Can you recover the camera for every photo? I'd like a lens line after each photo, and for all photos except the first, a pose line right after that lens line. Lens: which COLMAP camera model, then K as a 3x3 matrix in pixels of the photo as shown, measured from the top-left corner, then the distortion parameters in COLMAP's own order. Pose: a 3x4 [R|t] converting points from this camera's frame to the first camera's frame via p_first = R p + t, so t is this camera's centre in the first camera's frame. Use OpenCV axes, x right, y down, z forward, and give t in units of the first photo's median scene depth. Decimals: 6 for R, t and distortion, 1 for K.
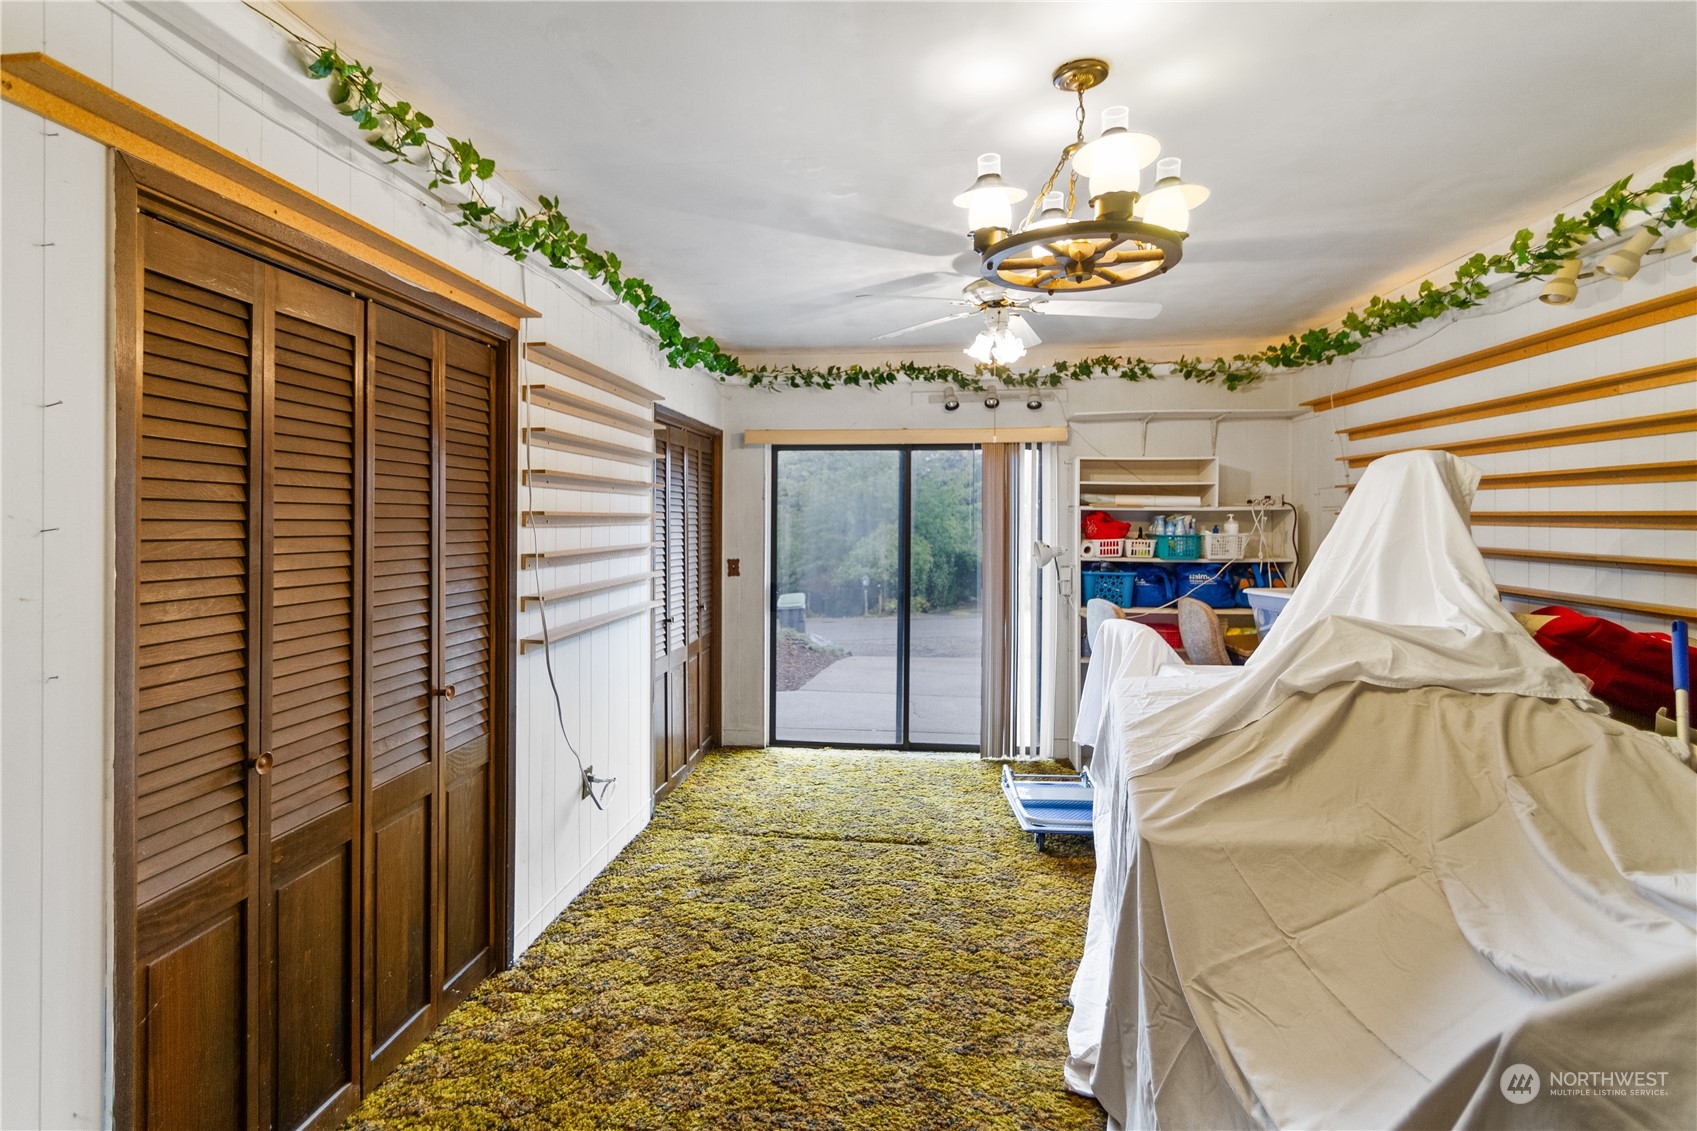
lens RADIAL K [[808.5, 0, 839.4], [0, 808.5, 545.9], [0, 0, 1]] dist [0.022616, -0.015059]
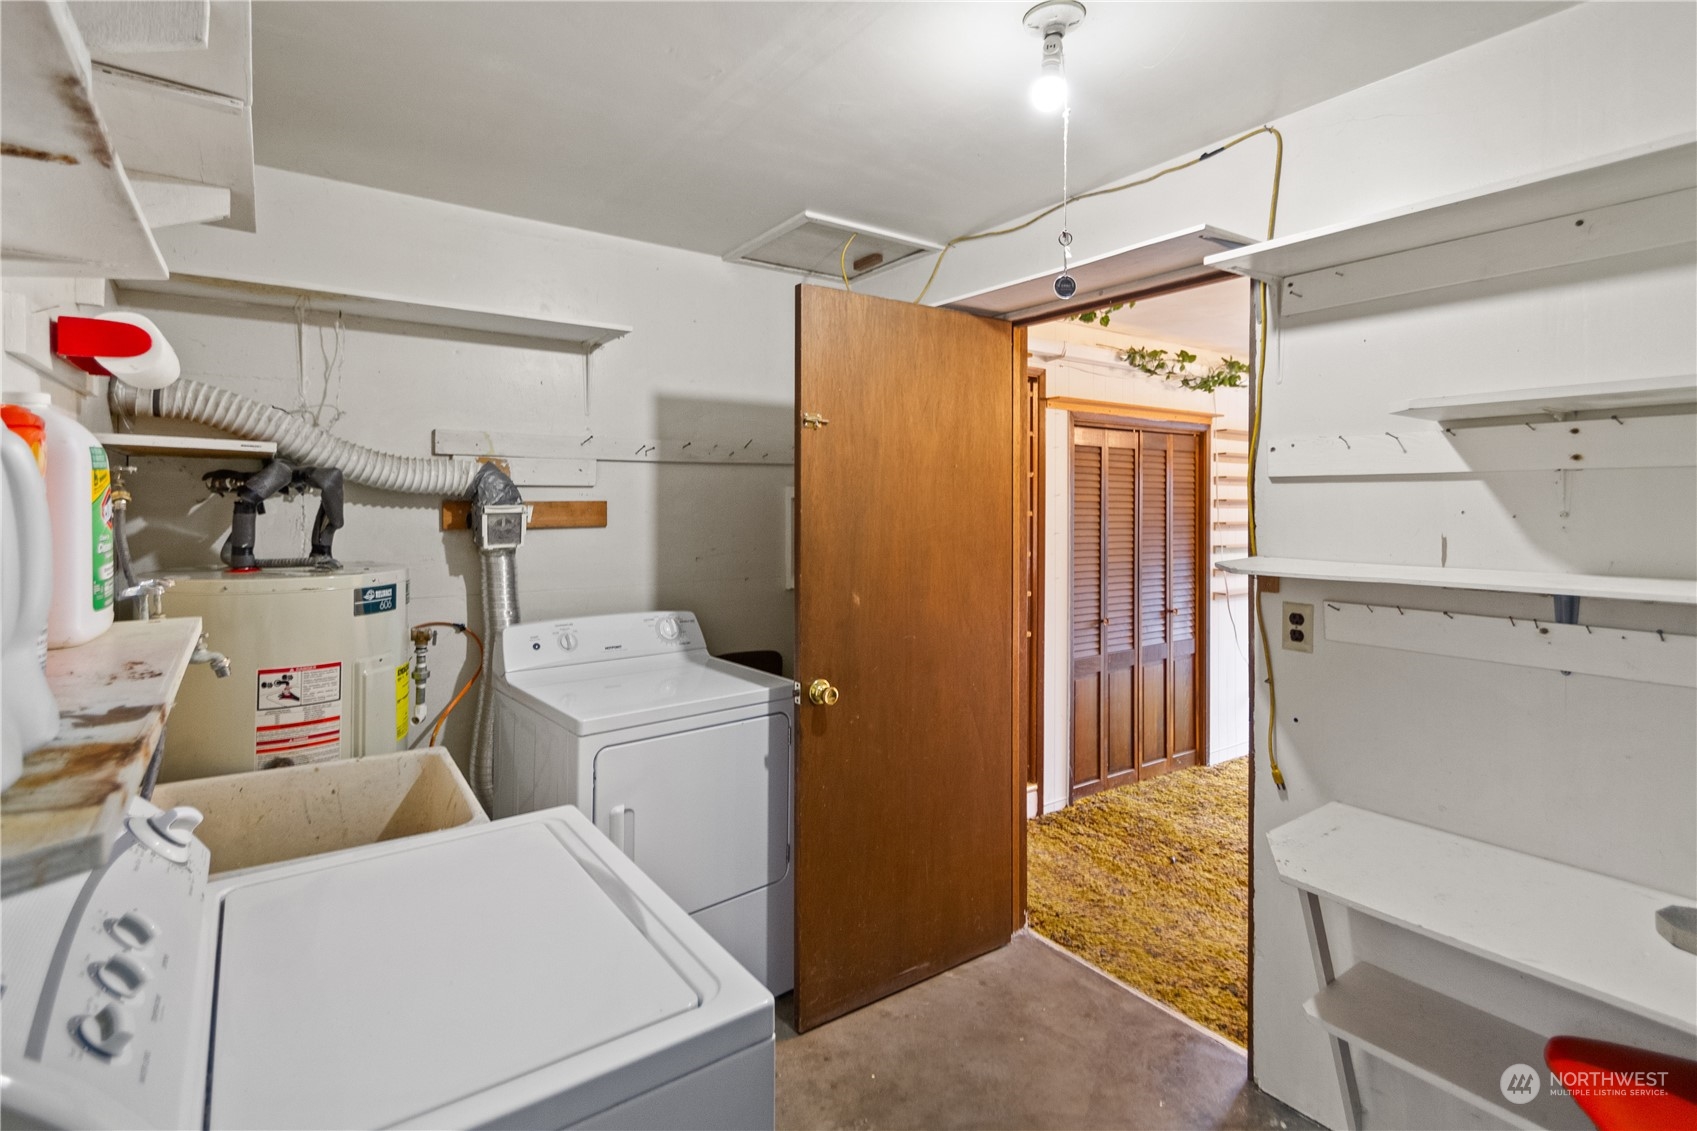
lens RADIAL K [[808.5, 0, 839.4], [0, 808.5, 545.9], [0, 0, 1]] dist [0.022616, -0.015059]
pose [[0.666189, -0.003924, -0.745773, 0.491769], [-0.001611, 0.999976, -0.006701, 0.031656], [0.745781, 0.005666, 0.666167, -1.013970]]
